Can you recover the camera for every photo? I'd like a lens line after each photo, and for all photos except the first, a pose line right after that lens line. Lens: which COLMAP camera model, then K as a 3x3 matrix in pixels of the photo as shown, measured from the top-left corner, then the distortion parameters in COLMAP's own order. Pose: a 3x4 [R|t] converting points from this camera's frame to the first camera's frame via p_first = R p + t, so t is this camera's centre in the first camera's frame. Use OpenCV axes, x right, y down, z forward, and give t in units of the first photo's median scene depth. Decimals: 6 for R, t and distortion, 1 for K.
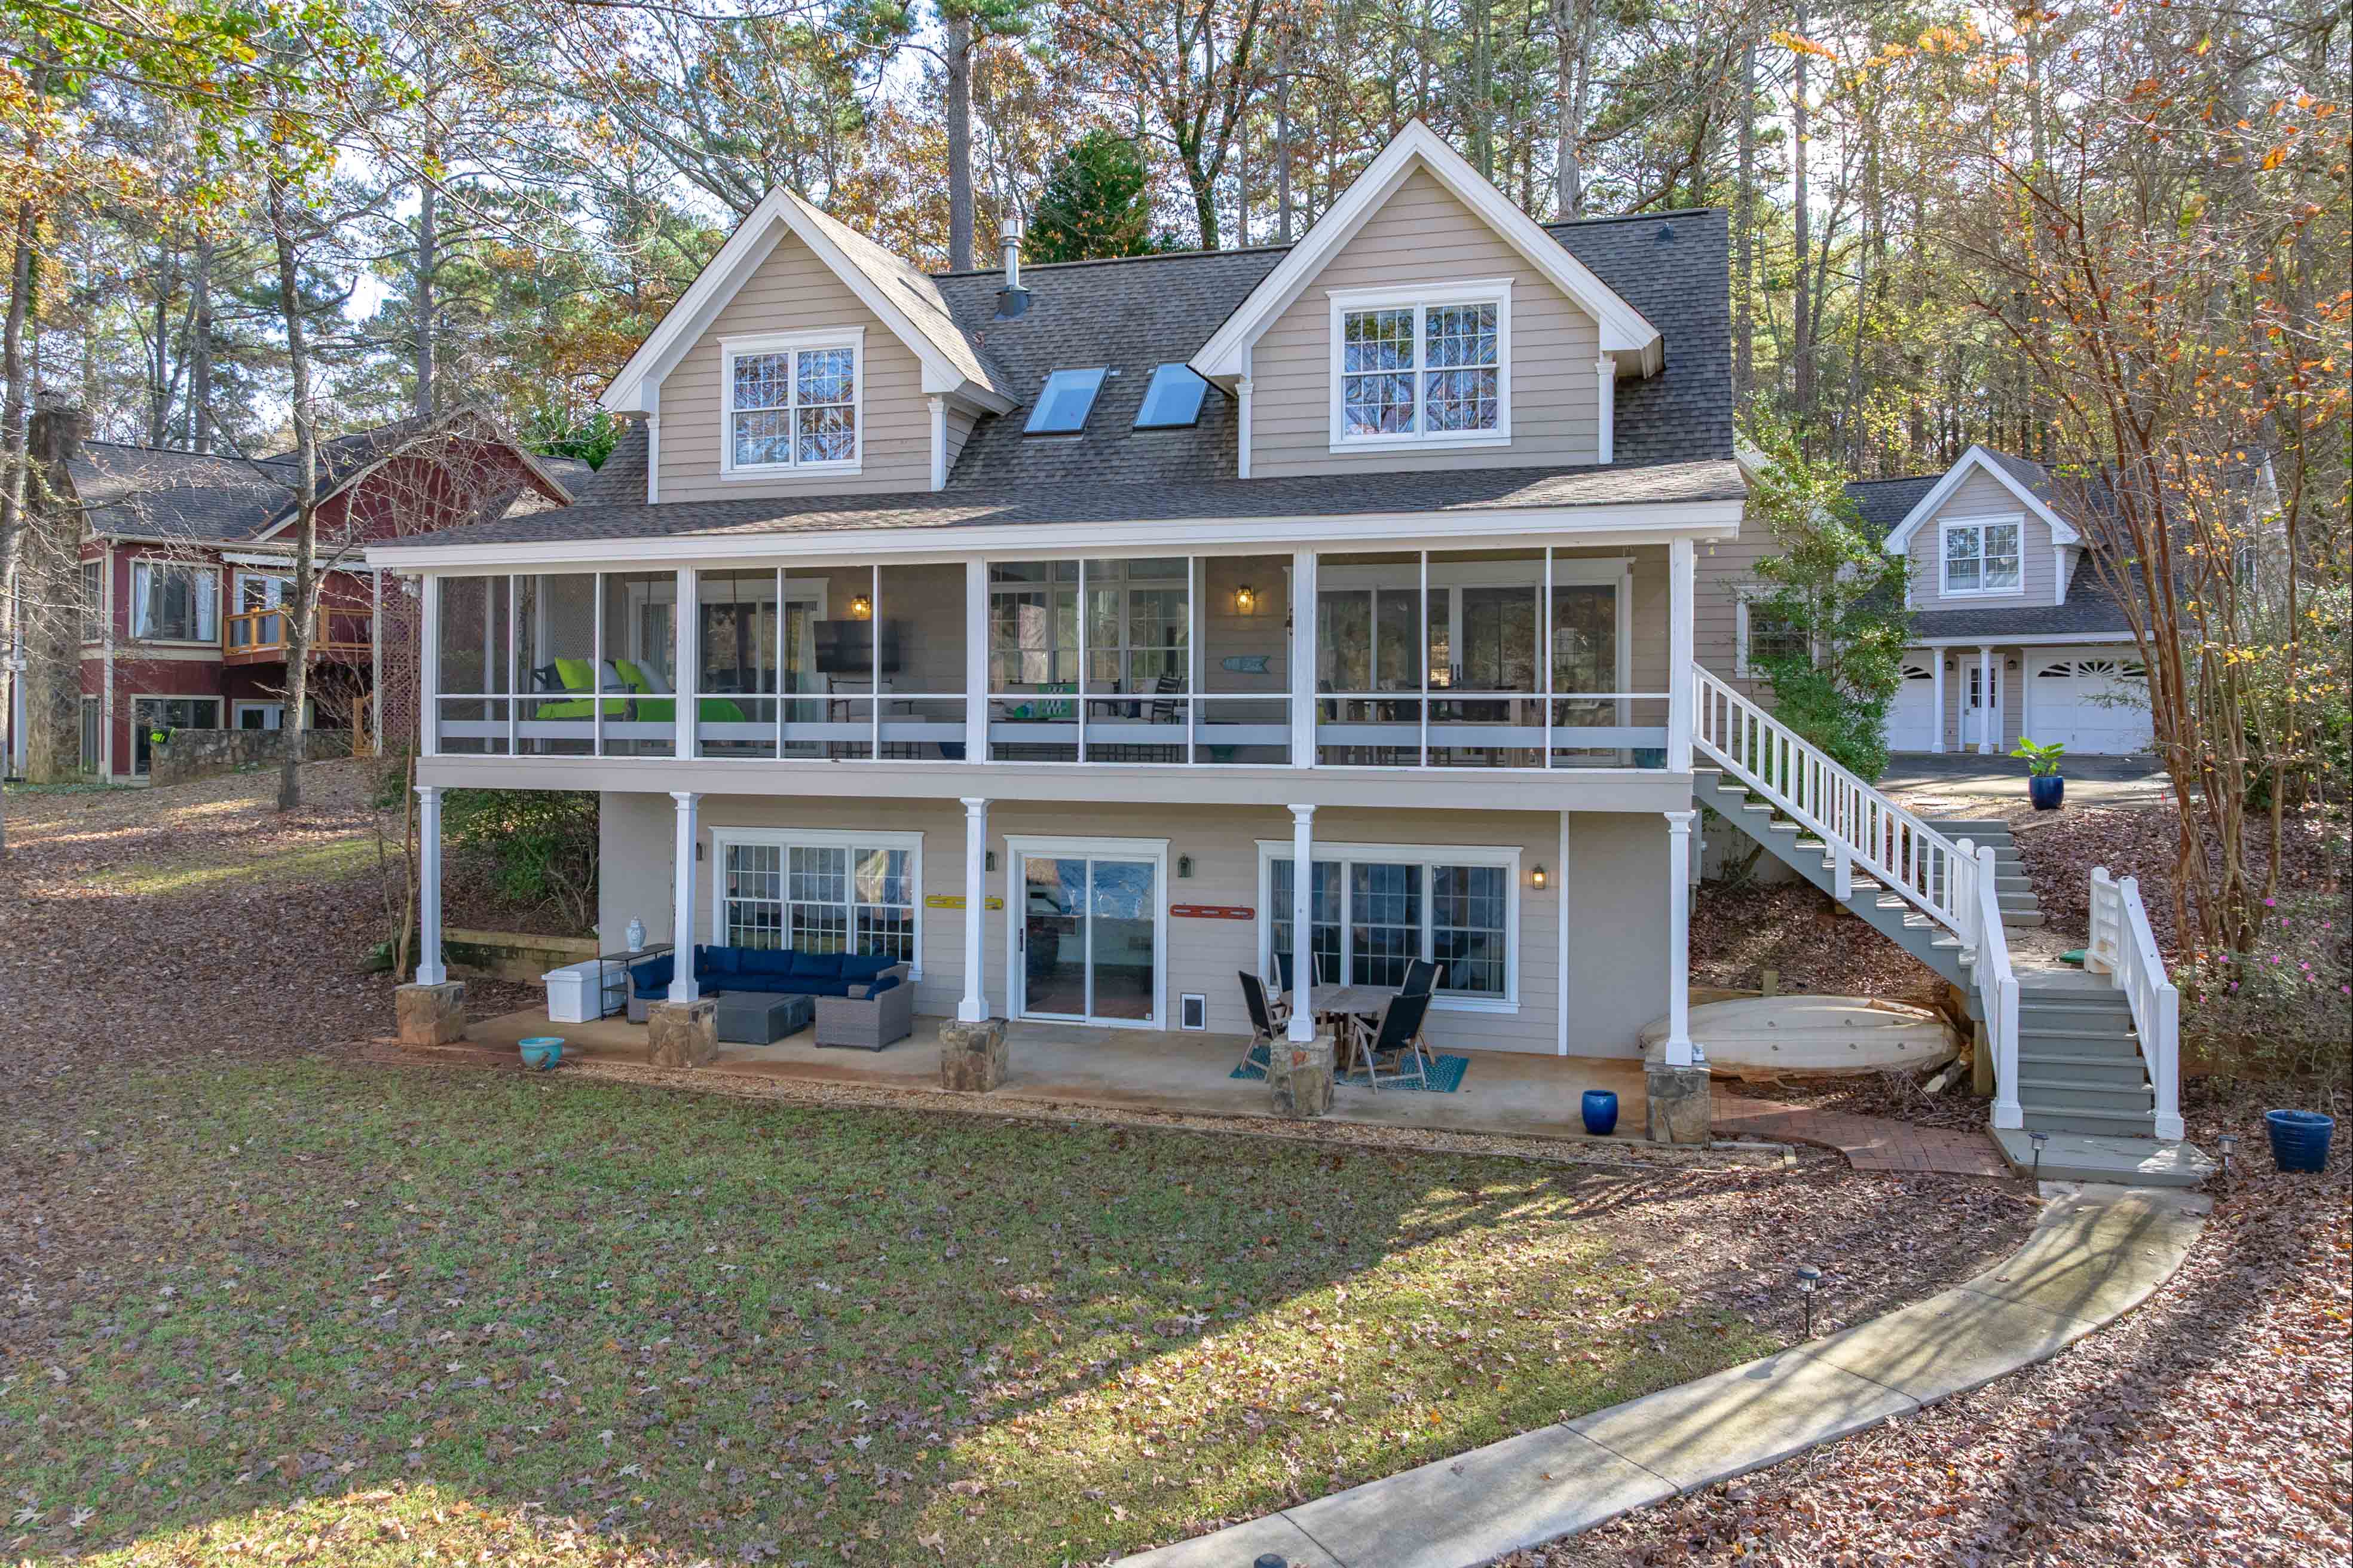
lens RADIAL K [[1639.9, 0, 1176.5], [0, 1639.9, 784.0], [0, 0, 1]] dist [-0.001677, -0.061272]
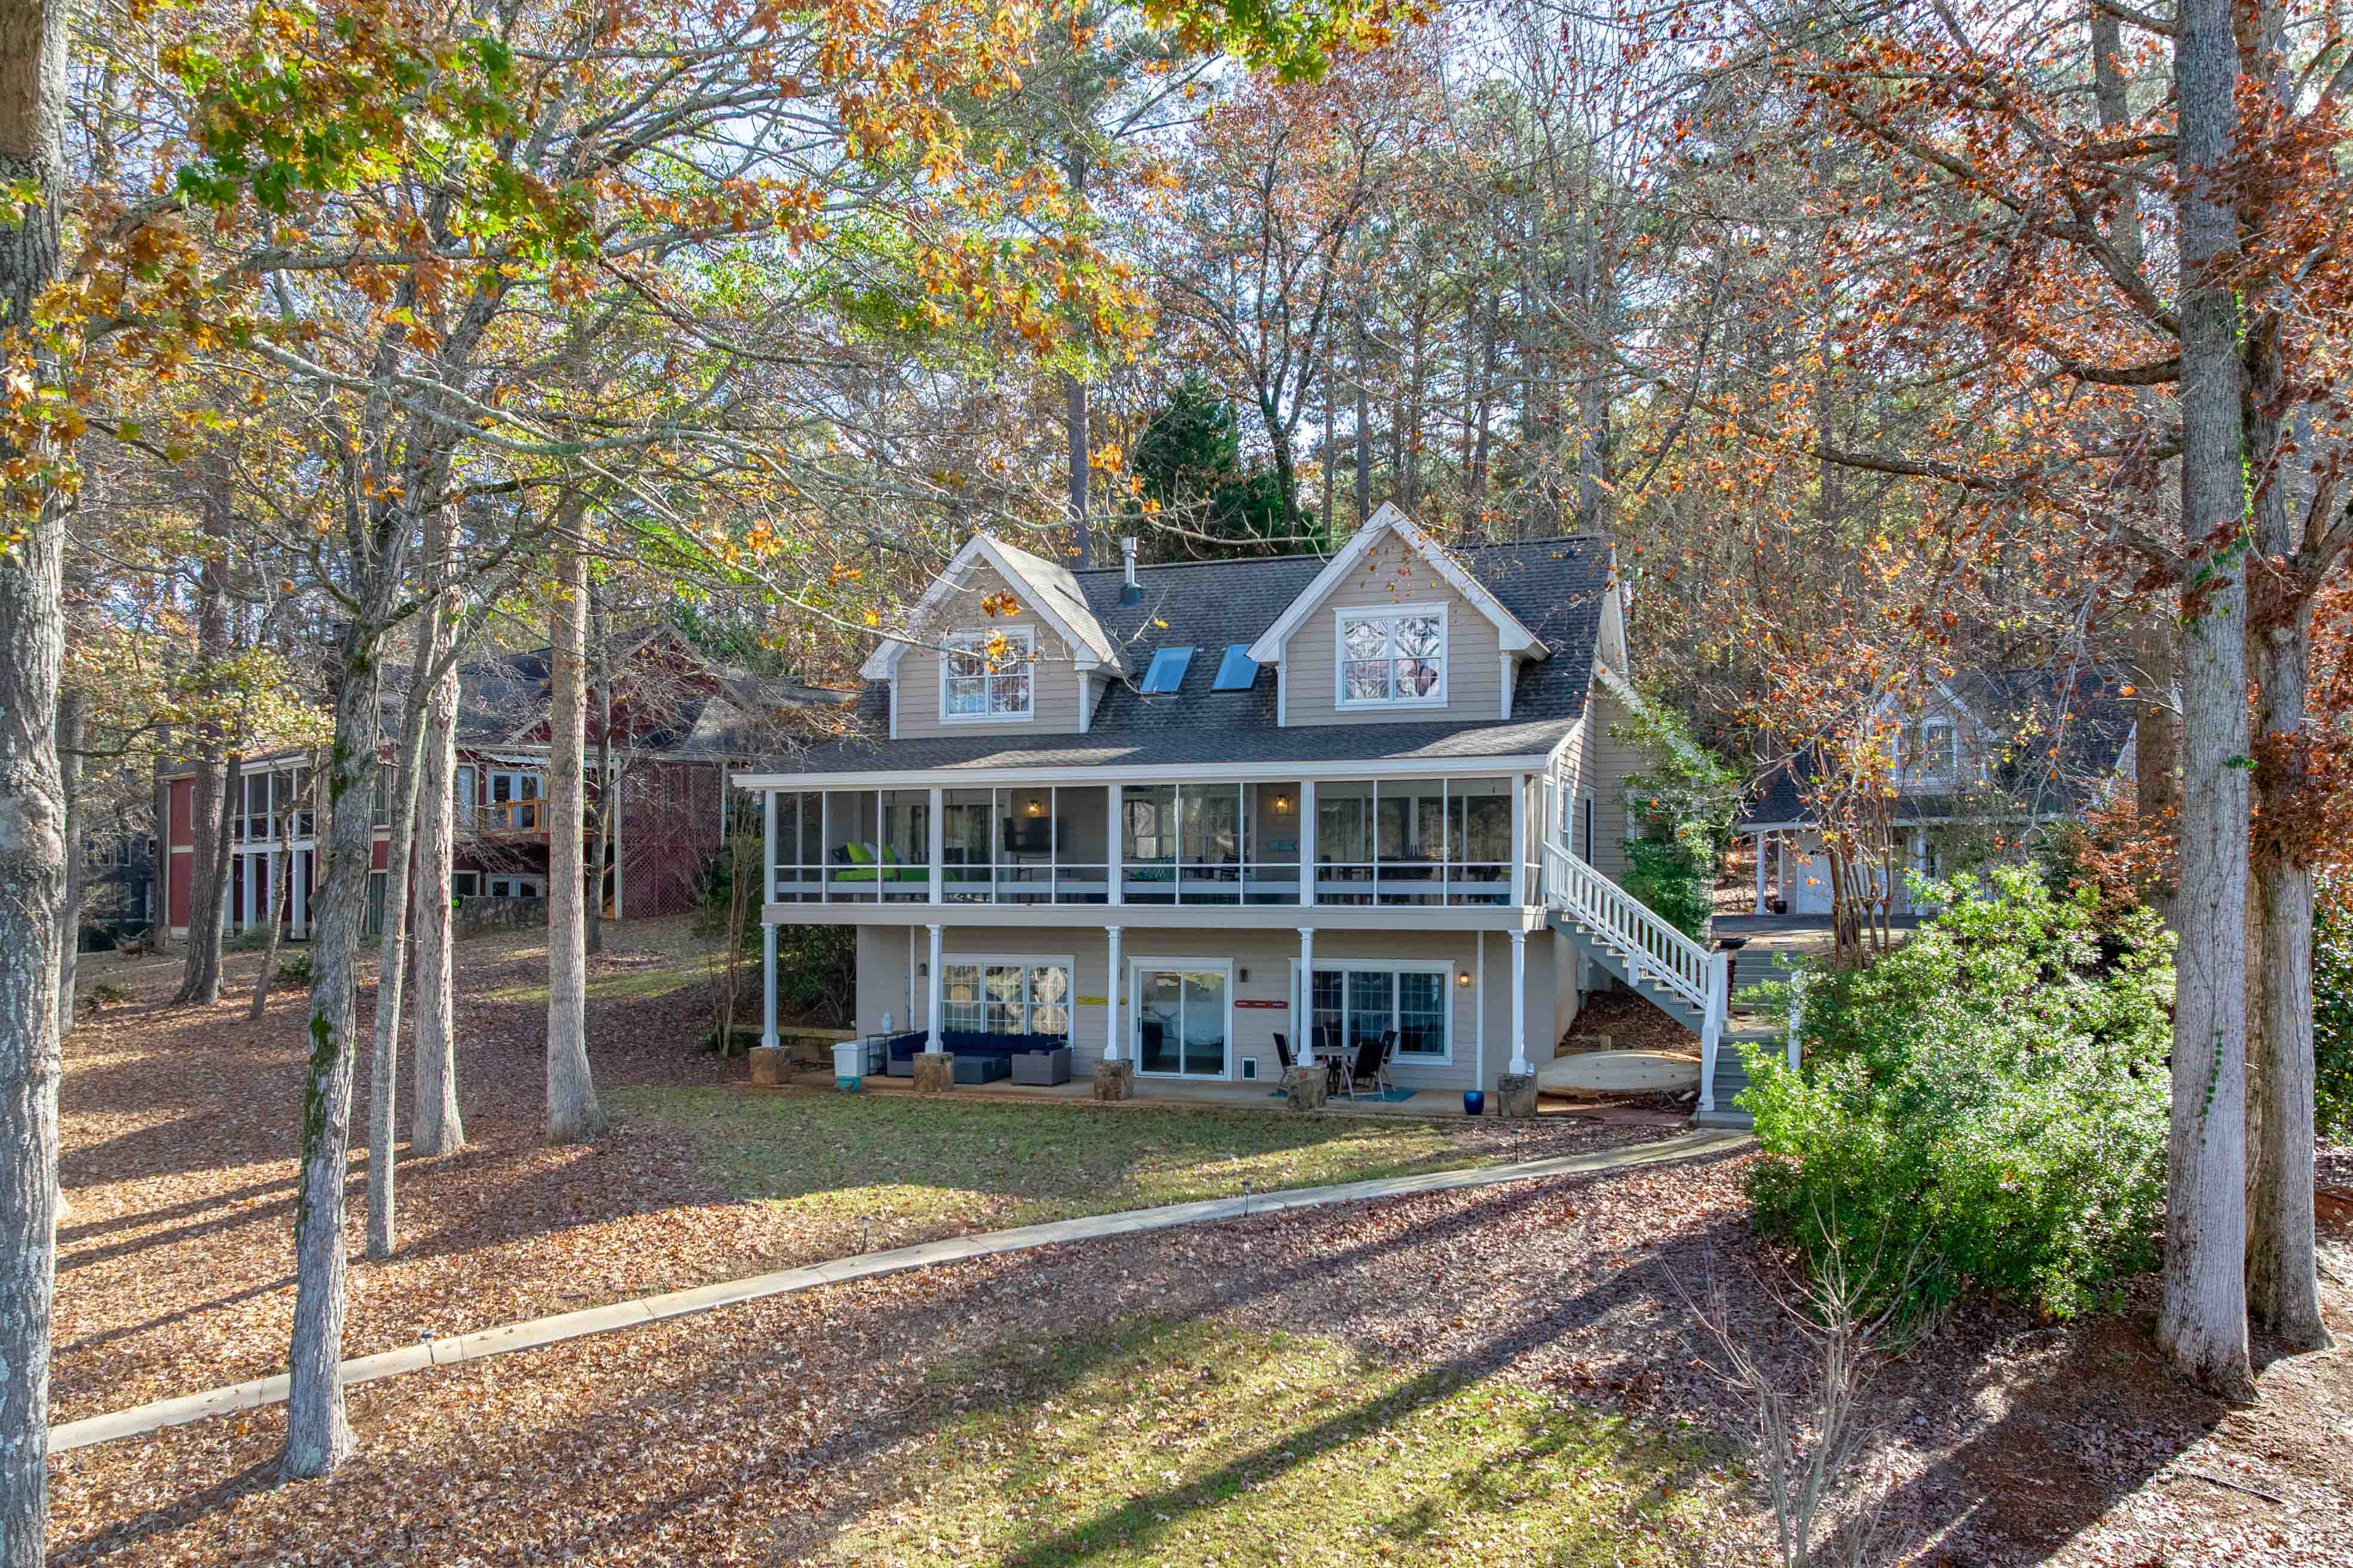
lens RADIAL K [[1639.9, 0, 1176.5], [0, 1639.9, 784.0], [0, 0, 1]] dist [-0.001677, -0.061272]
pose [[0.998263, -0.005860, -0.058629, 0.035579], [-0.000370, 0.994399, -0.105687, 0.036424], [0.058920, 0.105525, 0.992670, -0.599399]]
